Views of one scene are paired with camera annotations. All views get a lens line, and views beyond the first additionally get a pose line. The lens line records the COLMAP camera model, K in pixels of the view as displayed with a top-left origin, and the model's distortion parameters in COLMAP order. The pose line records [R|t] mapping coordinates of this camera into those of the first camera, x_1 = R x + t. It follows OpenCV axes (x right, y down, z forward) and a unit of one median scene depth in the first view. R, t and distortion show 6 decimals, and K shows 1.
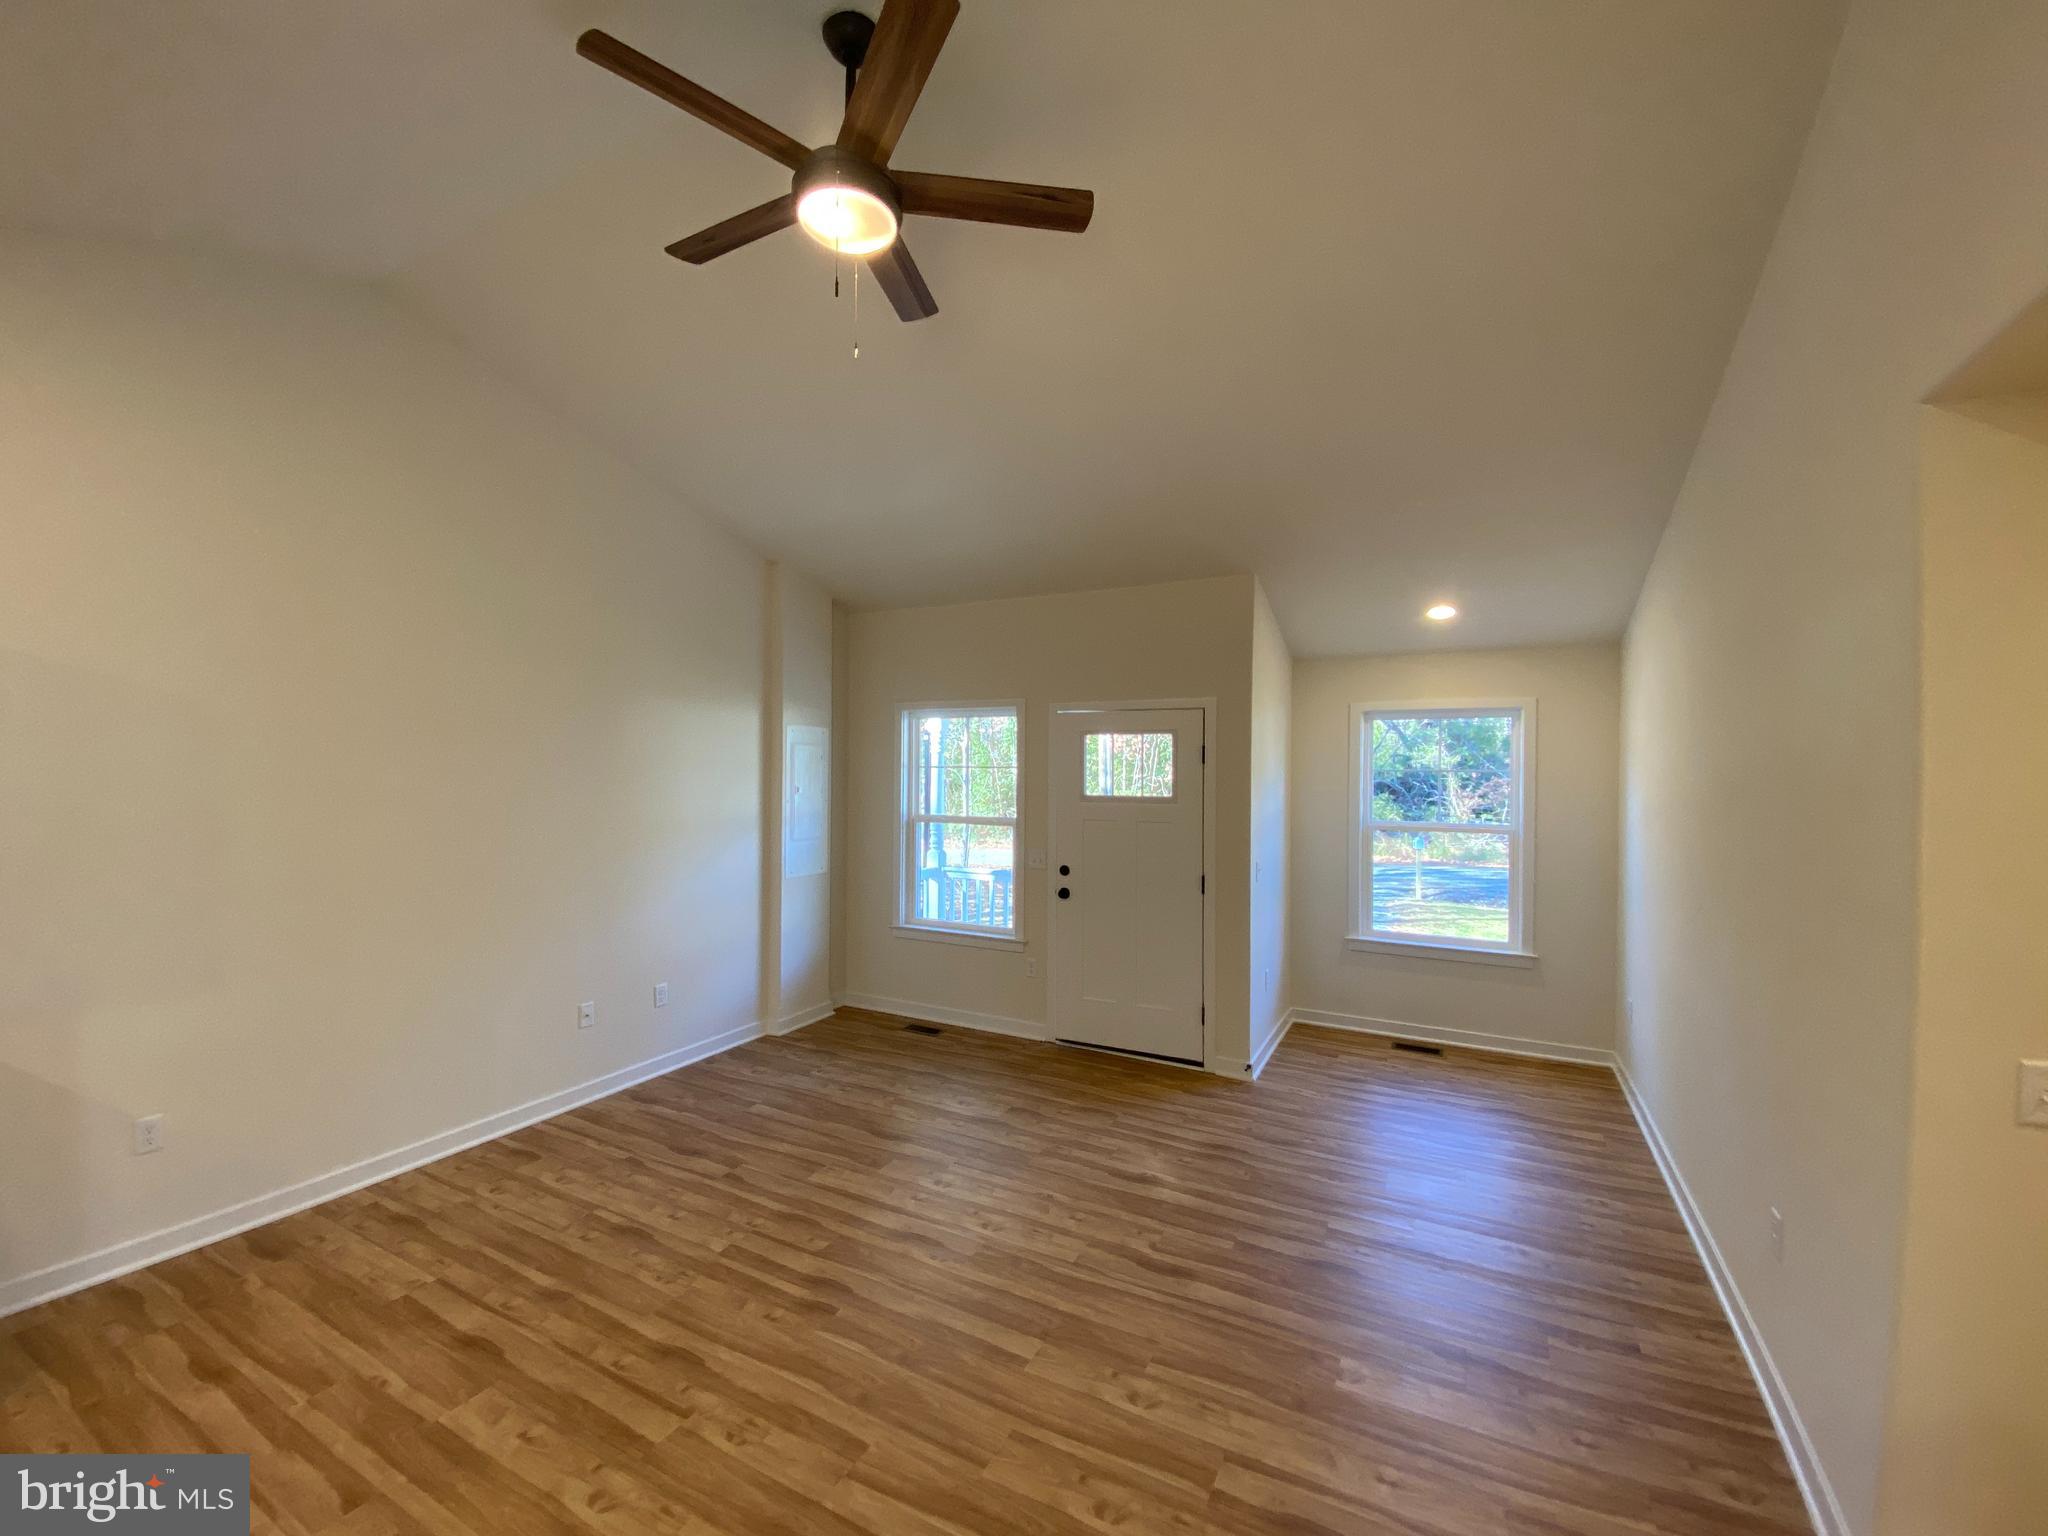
lens RADIAL K [[830.2, 0, 1019.8], [0, 830.2, 769.4], [0, 0, 1]] dist [0.045104, -0.031134]
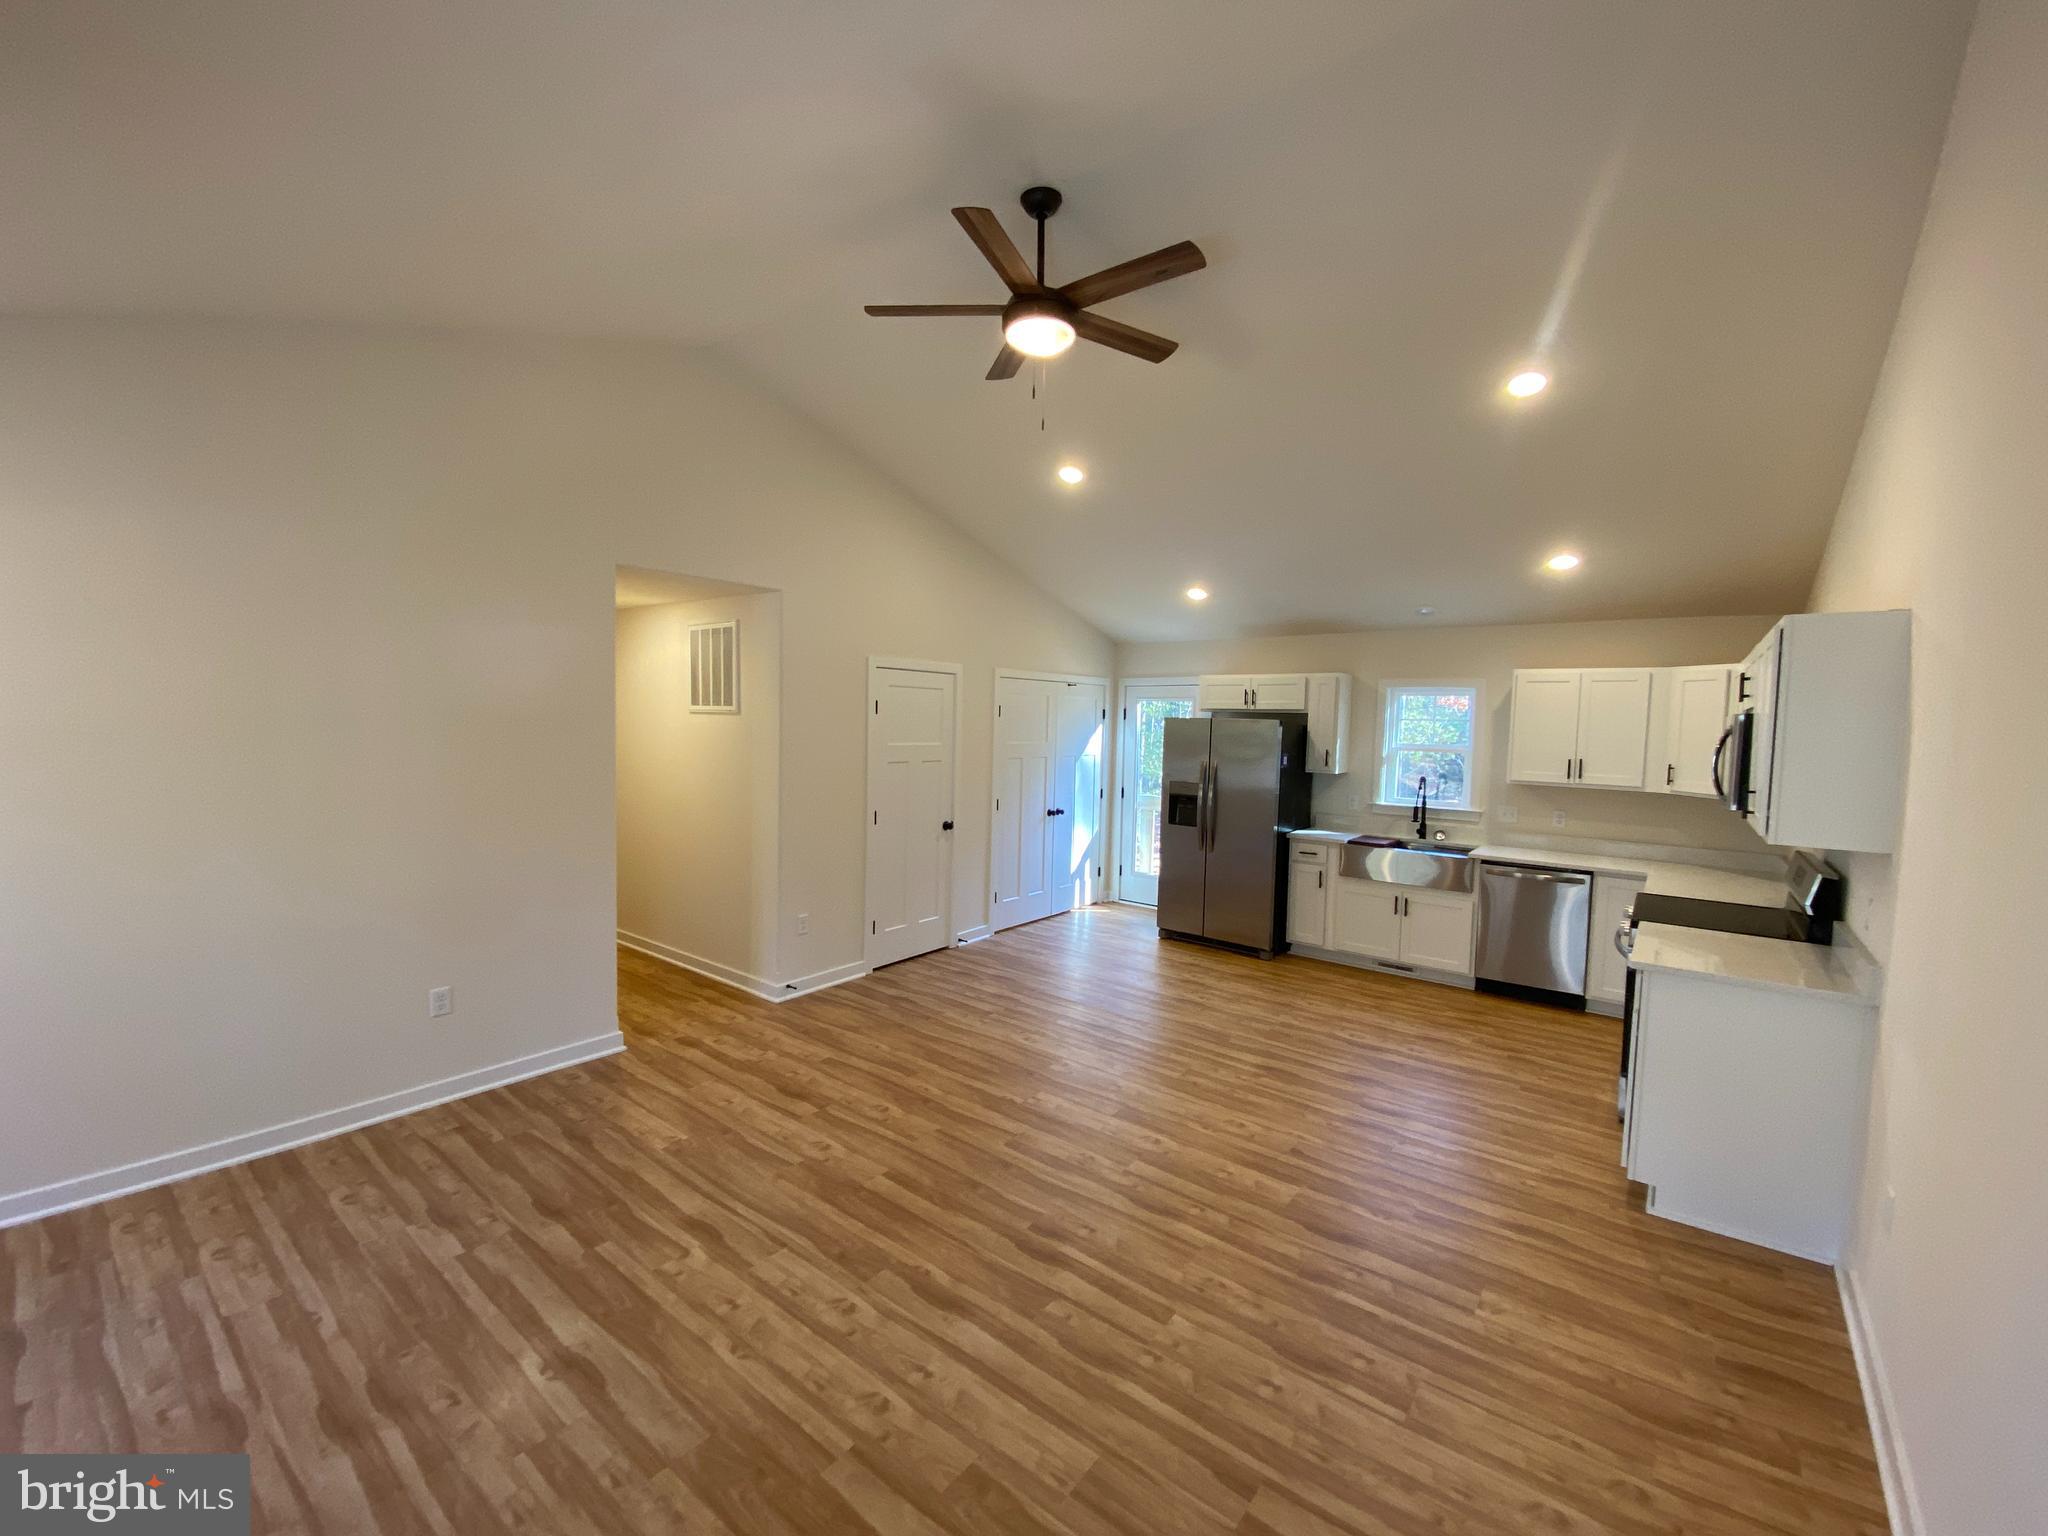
lens RADIAL K [[830.2, 0, 1019.8], [0, 830.2, 769.4], [0, 0, 1]] dist [0.045104, -0.031134]
pose [[-0.983941, -0.036257, 0.174773, -0.284046], [-0.024740, 0.997404, 0.067628, -0.012058], [-0.176771, 0.062218, -0.982284, 1.545643]]
